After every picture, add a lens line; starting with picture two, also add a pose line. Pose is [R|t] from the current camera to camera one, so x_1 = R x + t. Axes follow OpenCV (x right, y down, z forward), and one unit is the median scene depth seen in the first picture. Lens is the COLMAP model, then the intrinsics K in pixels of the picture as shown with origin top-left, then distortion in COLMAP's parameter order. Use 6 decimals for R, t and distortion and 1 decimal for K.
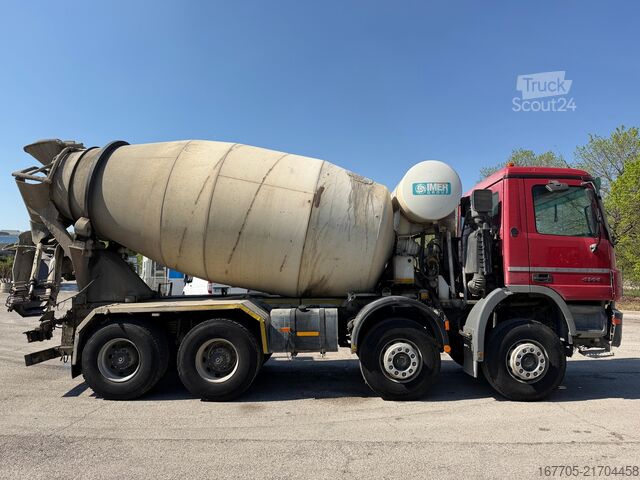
lens RADIAL K [[474.2, 0, 320.1], [0, 474.2, 239.9], [0, 0, 1]] dist [0.048391, -0.025558]
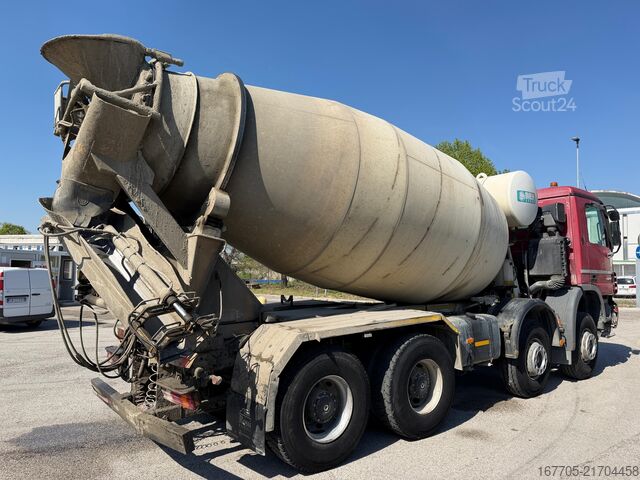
lens RADIAL K [[474.2, 0, 319.4], [0, 474.2, 240.2], [0, 0, 1]] dist [0.048391, -0.025558]
pose [[0.763993, 0.038157, 0.644095, -0.847811], [-0.036181, 0.999213, -0.016279, 0.025589], [-0.644209, -0.010867, 0.764772, 0.486894]]
